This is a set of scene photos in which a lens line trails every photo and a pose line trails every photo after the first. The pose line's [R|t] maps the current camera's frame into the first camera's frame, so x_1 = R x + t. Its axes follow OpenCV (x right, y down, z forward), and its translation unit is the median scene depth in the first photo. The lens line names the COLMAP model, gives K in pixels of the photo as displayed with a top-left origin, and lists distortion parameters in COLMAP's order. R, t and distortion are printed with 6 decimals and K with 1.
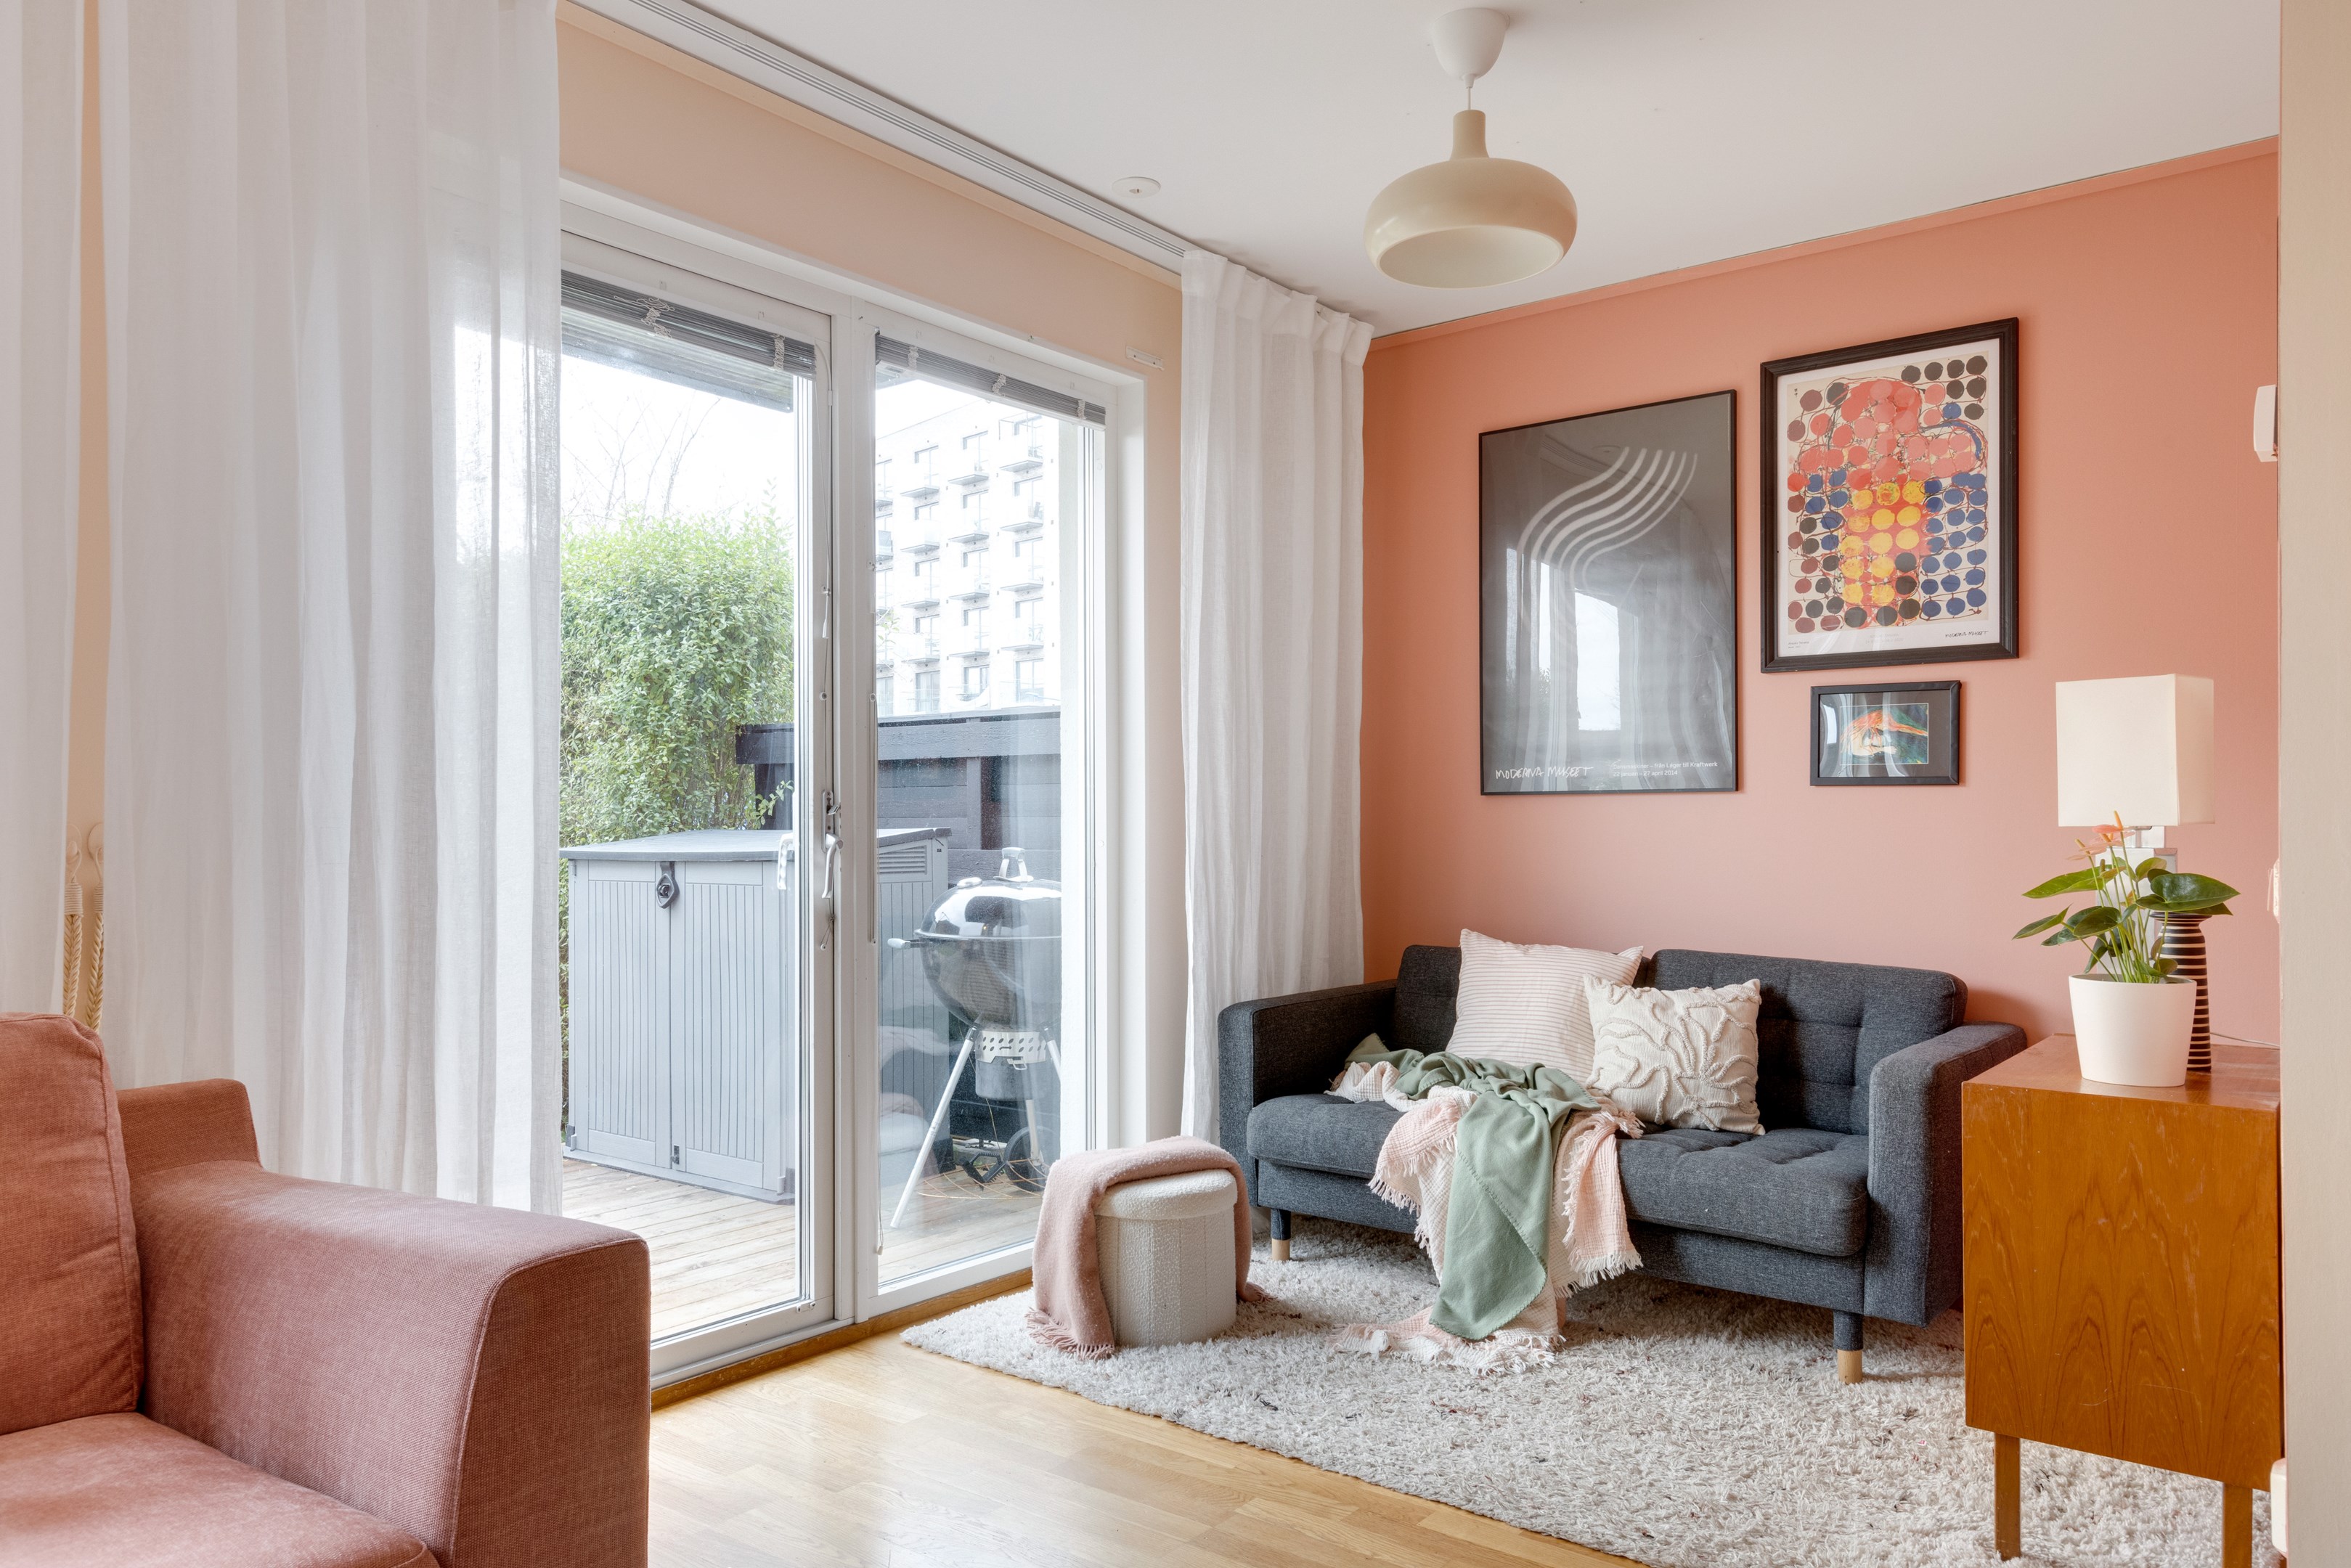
lens RADIAL K [[1619.0, 0, 1223.1], [0, 1619.0, 882.3], [0, 0, 1]] dist [0.034082, 0.001564]
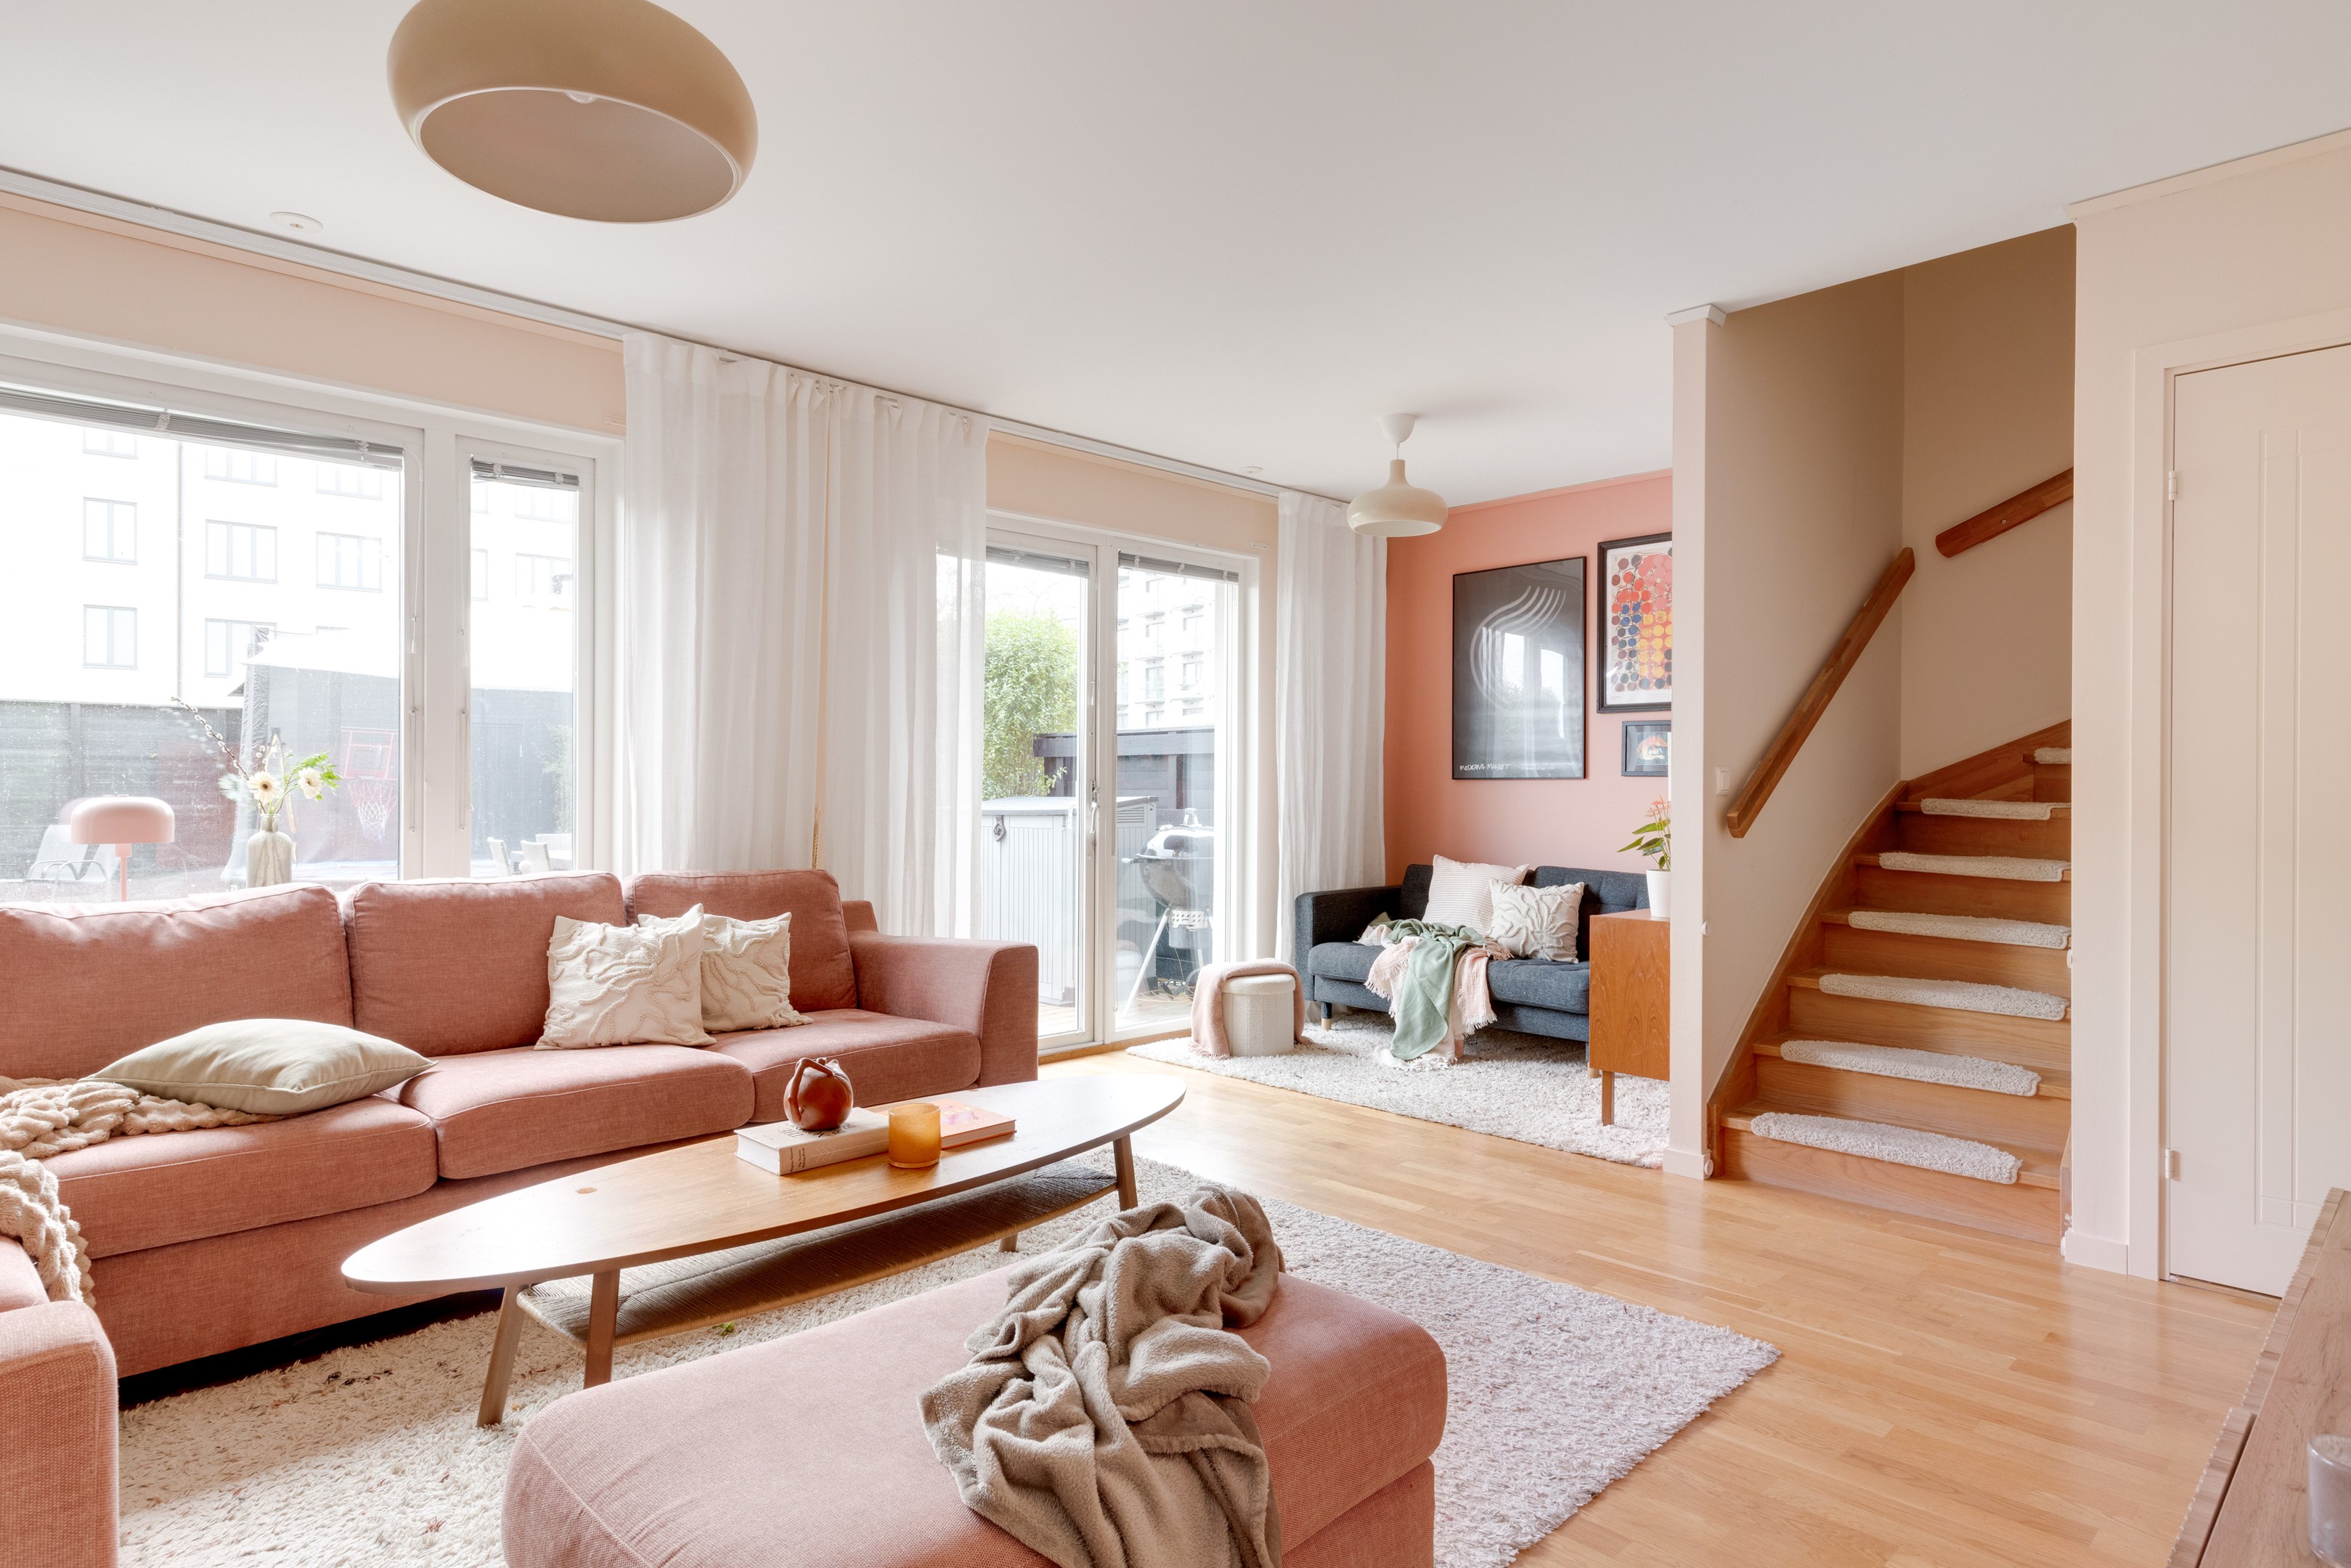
lens RADIAL K [[1329.8, 0, 1184.1], [0, 1329.8, 782.0], [0, 0, 1]] dist [0.008660, 0.001554]
pose [[0.987609, 0.001140, -0.156928, 0.111136], [-0.007517, 0.999169, -0.040048, 0.010243], [0.156752, 0.040732, 0.986798, -0.533541]]
